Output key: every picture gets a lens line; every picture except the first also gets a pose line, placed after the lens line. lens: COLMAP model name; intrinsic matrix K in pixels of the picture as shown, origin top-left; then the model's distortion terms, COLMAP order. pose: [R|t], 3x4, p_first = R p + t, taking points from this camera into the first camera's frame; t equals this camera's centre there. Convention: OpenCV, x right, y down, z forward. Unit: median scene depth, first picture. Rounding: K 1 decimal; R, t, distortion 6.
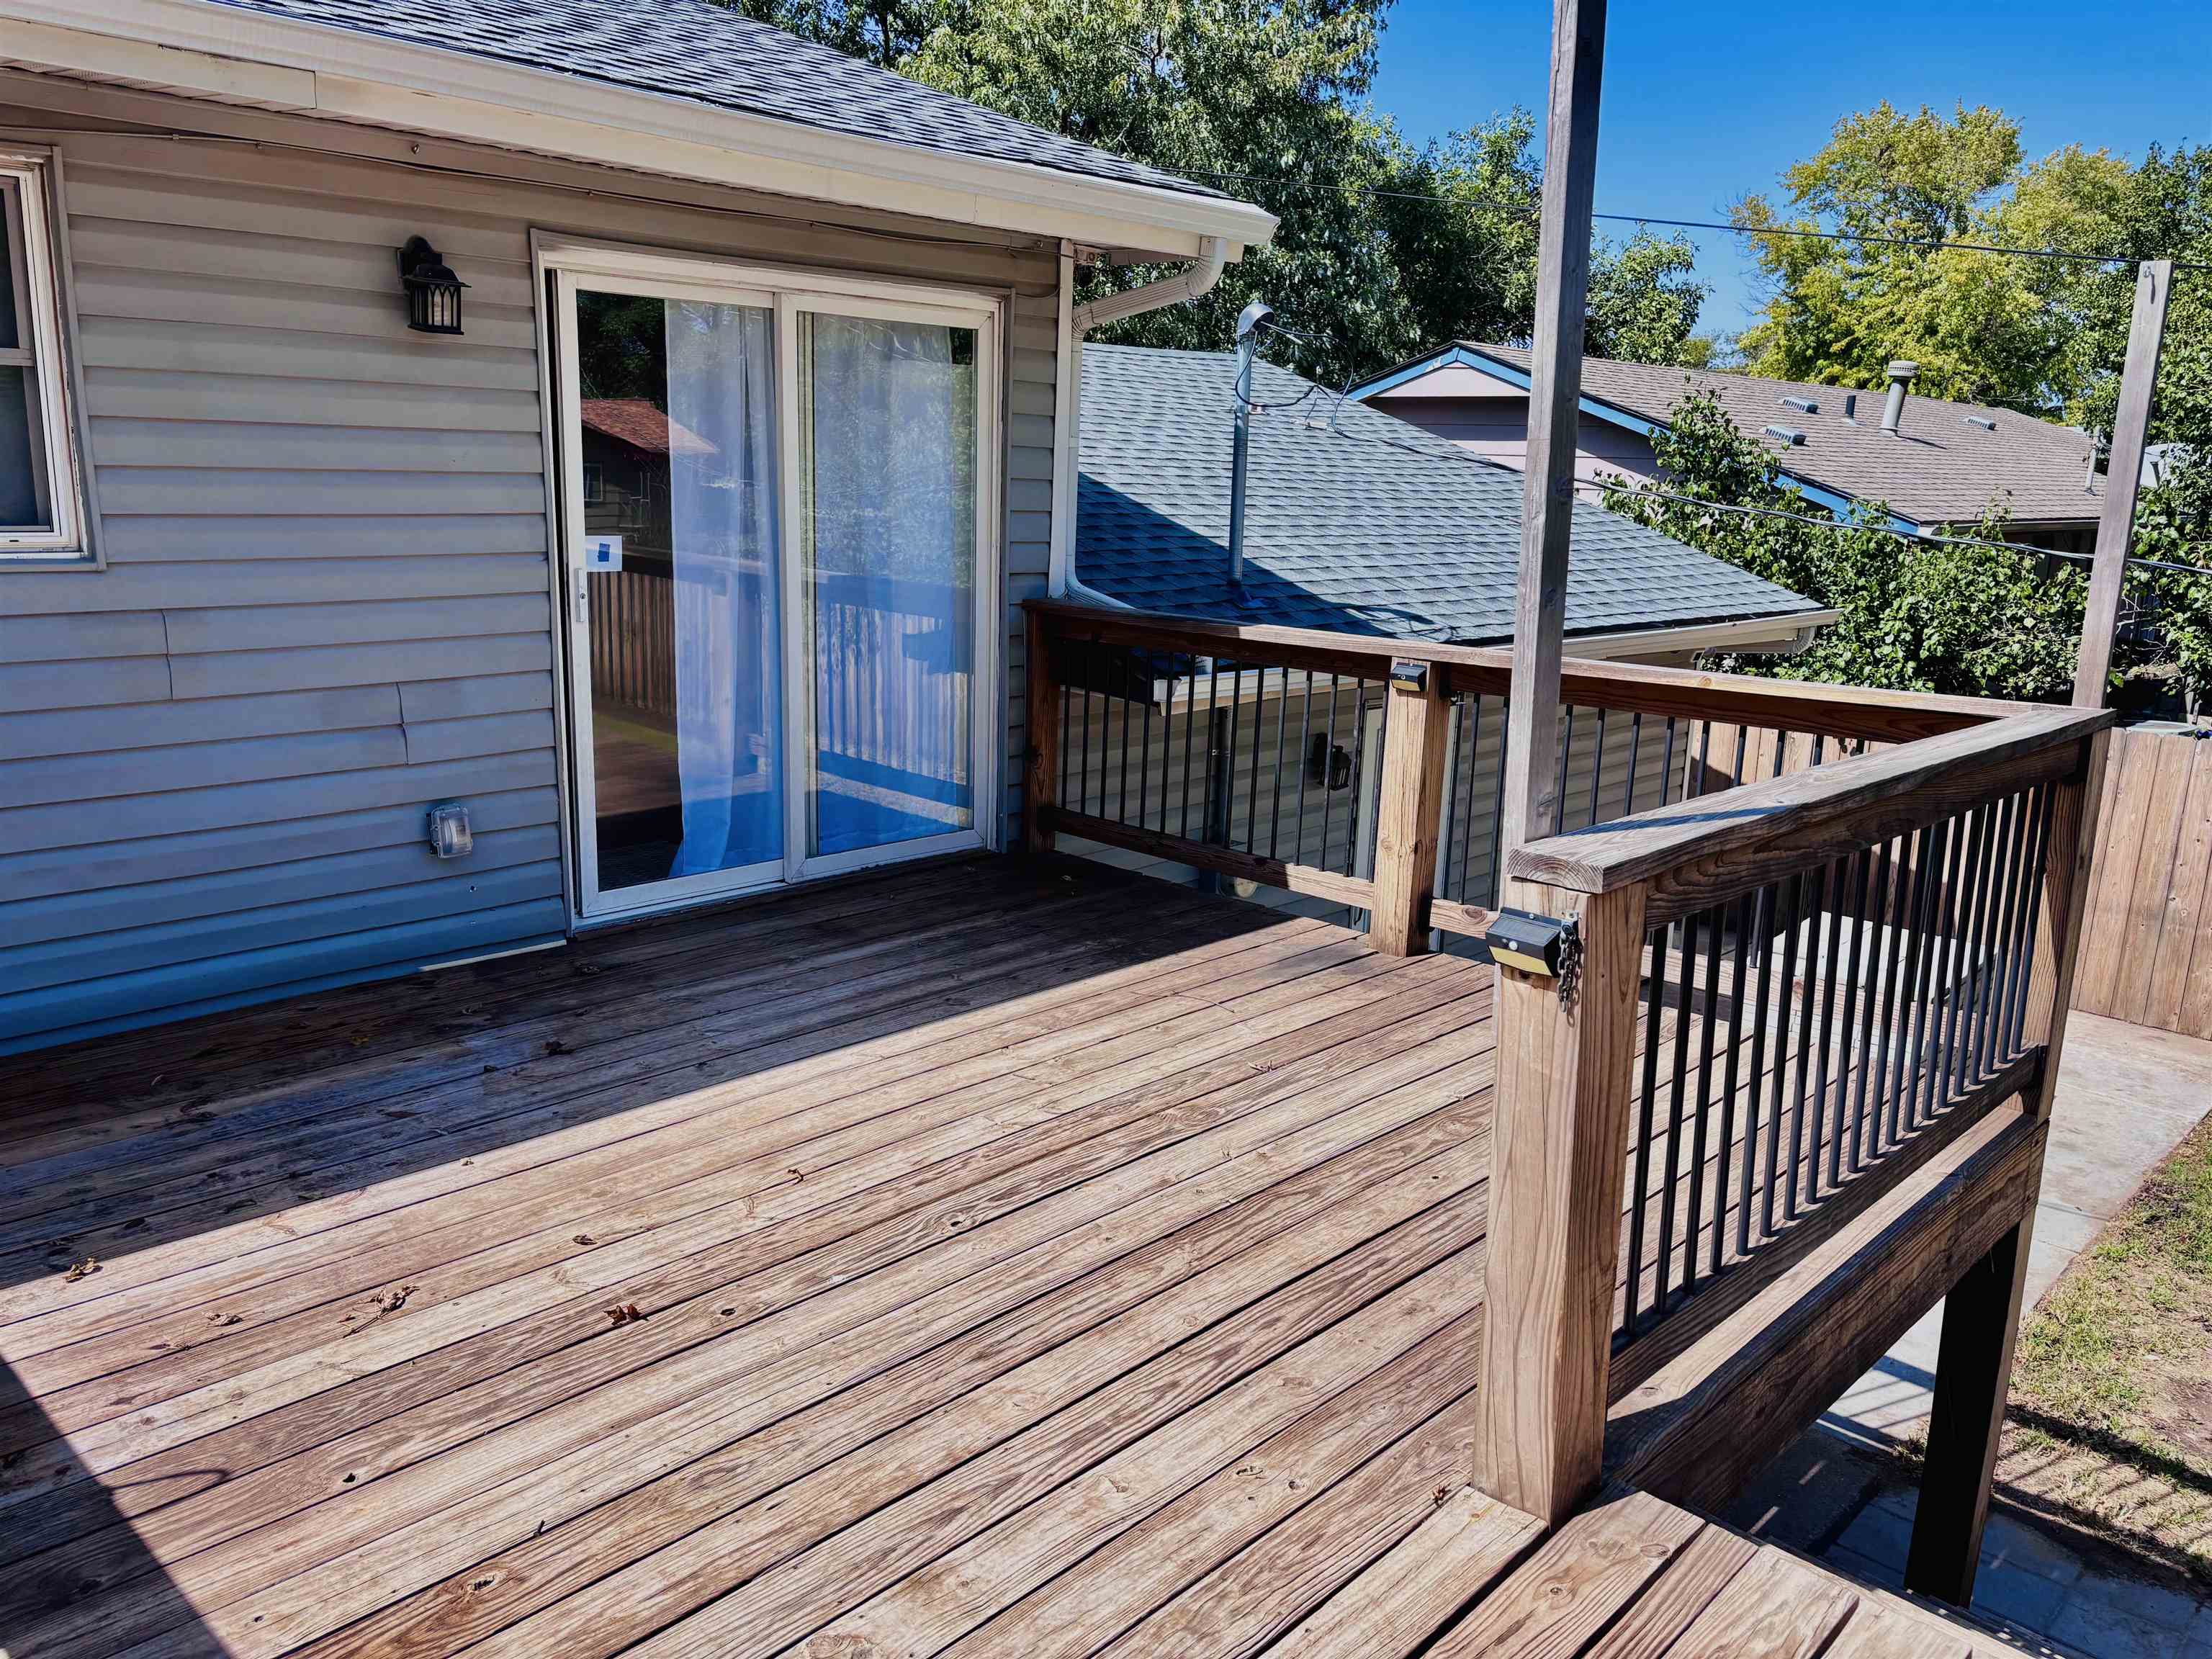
lens RADIAL K [[1654.0, 0, 1102.9], [0, 1654.0, 824.2], [0, 0, 1]] dist [0.073871, -0.073315]
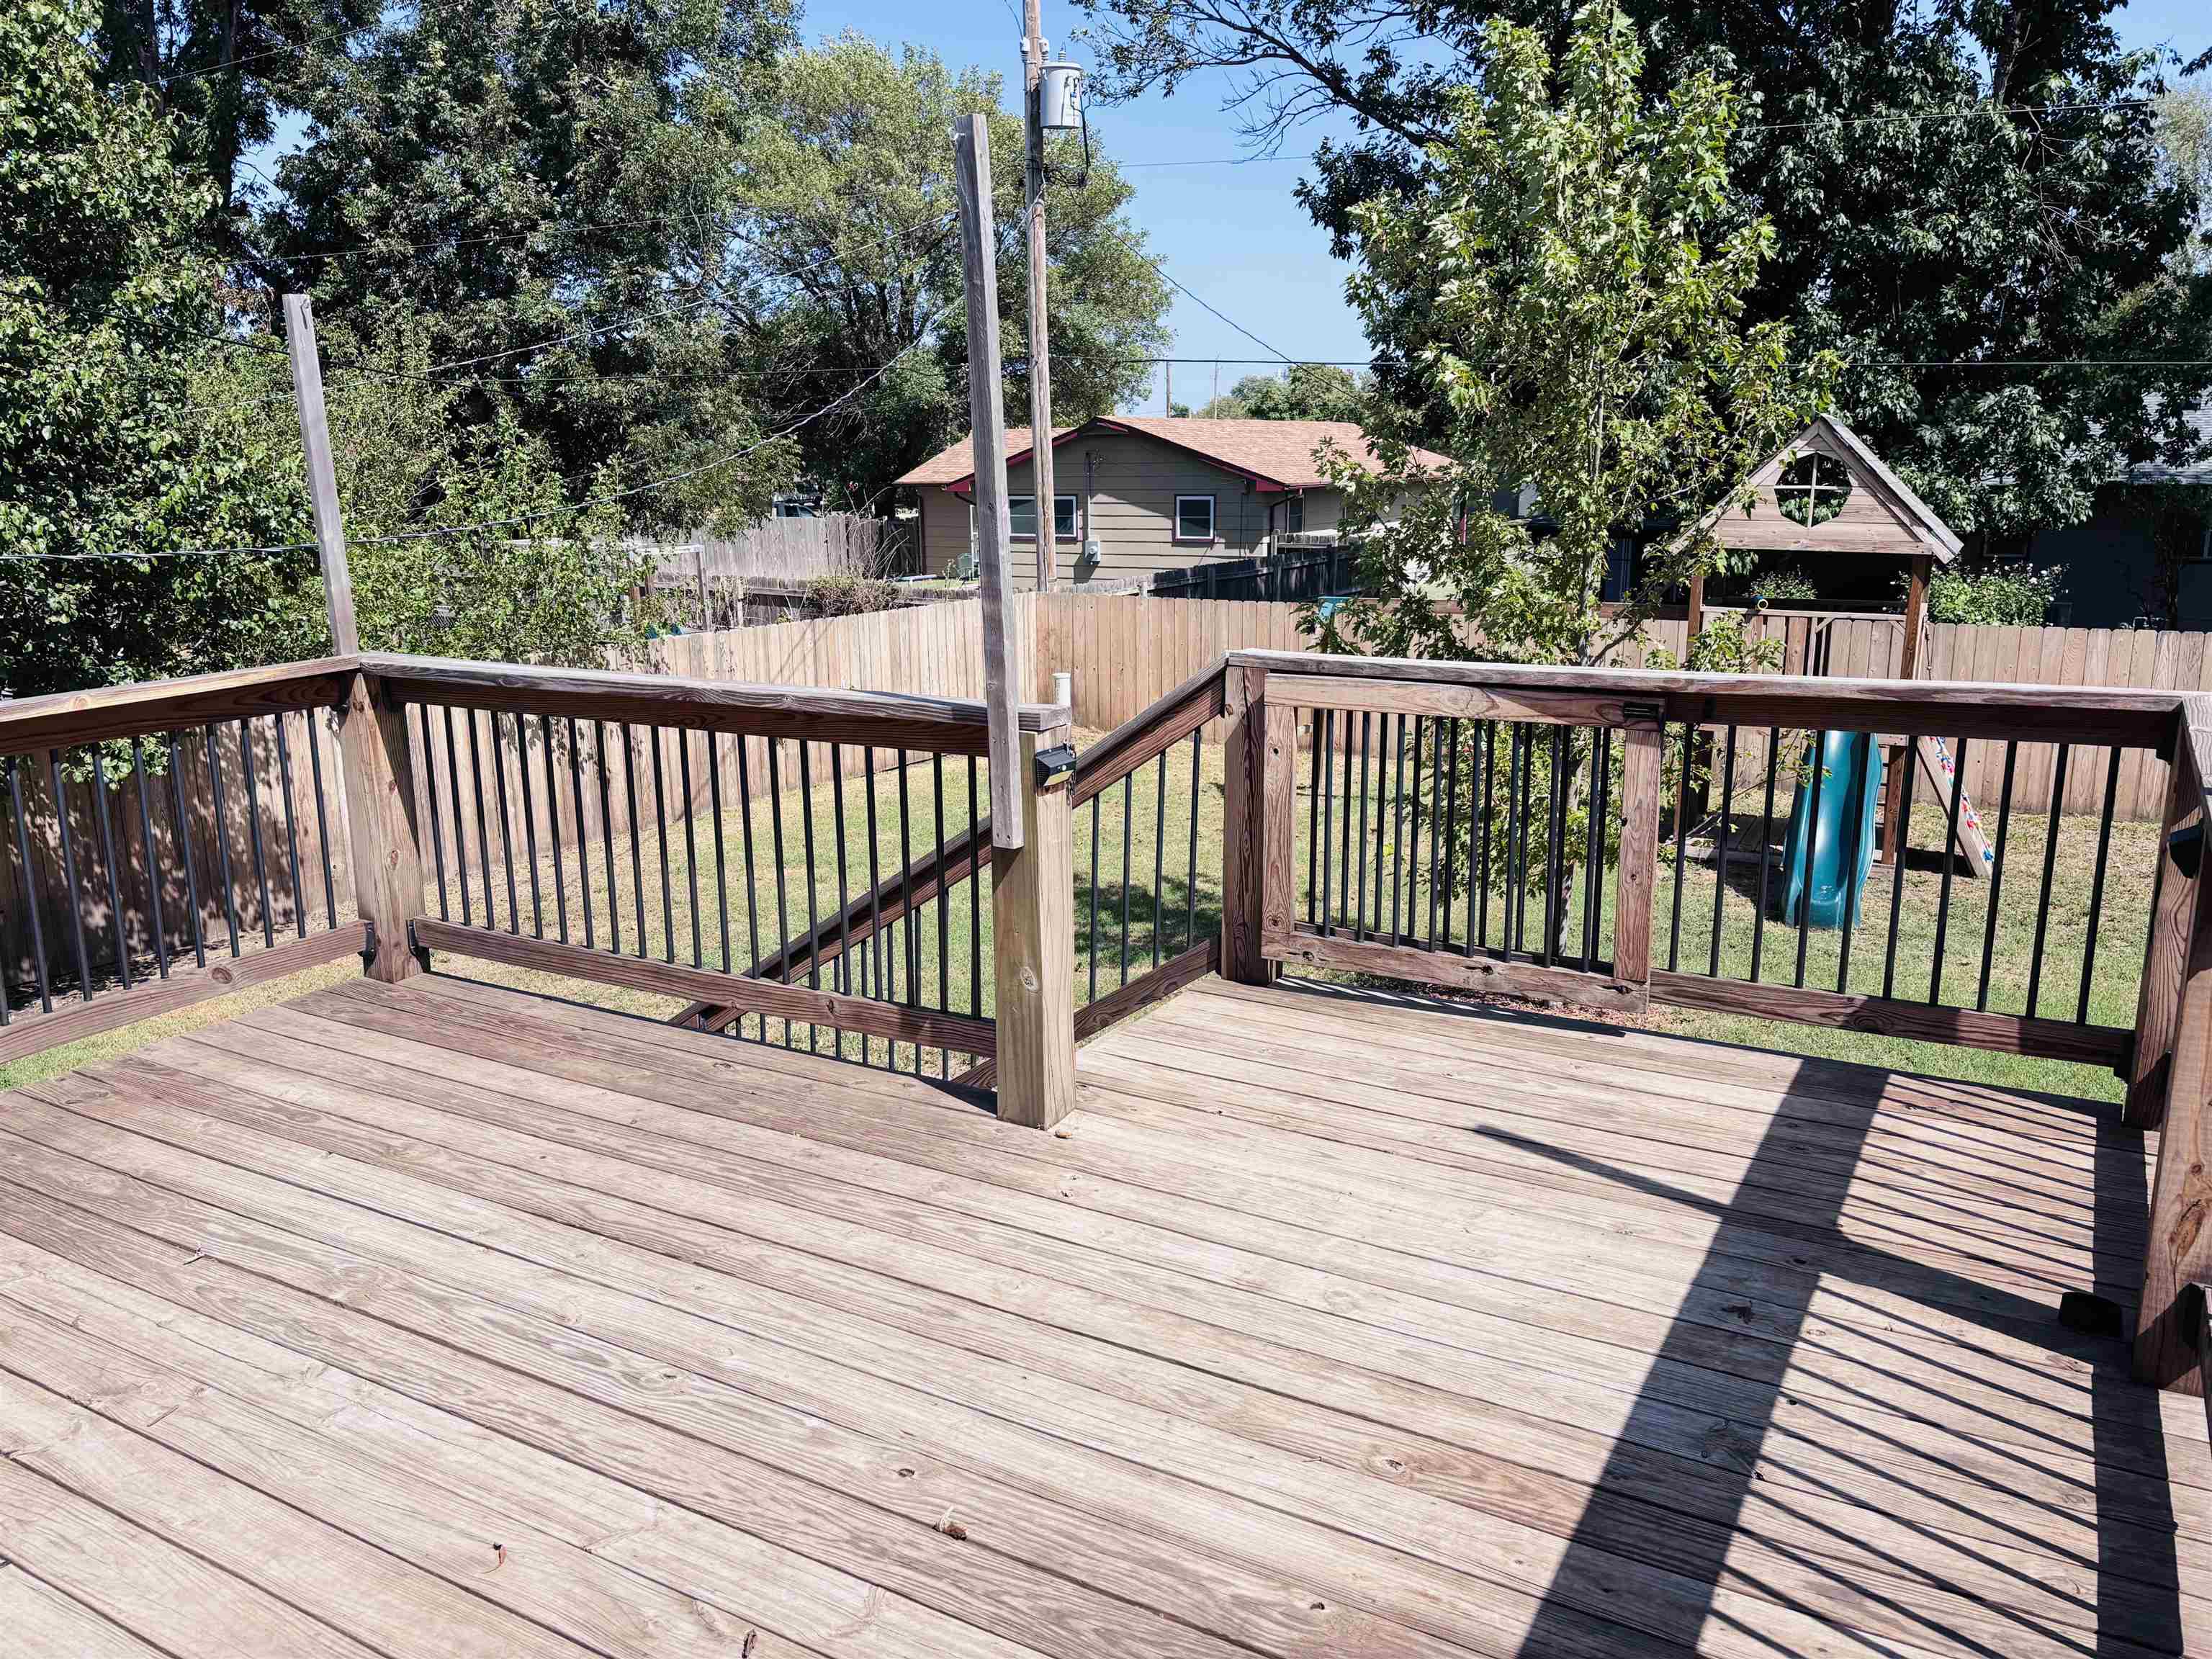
lens RADIAL K [[1654.0, 0, 1102.8], [0, 1654.0, 829.3], [0, 0, 1]] dist [0.073871, -0.073315]
pose [[-0.244580, -0.227374, 0.942593, -0.861046], [0.207289, 0.937382, 0.279904, -0.210672], [-0.947213, 0.263848, -0.182133, 0.842829]]
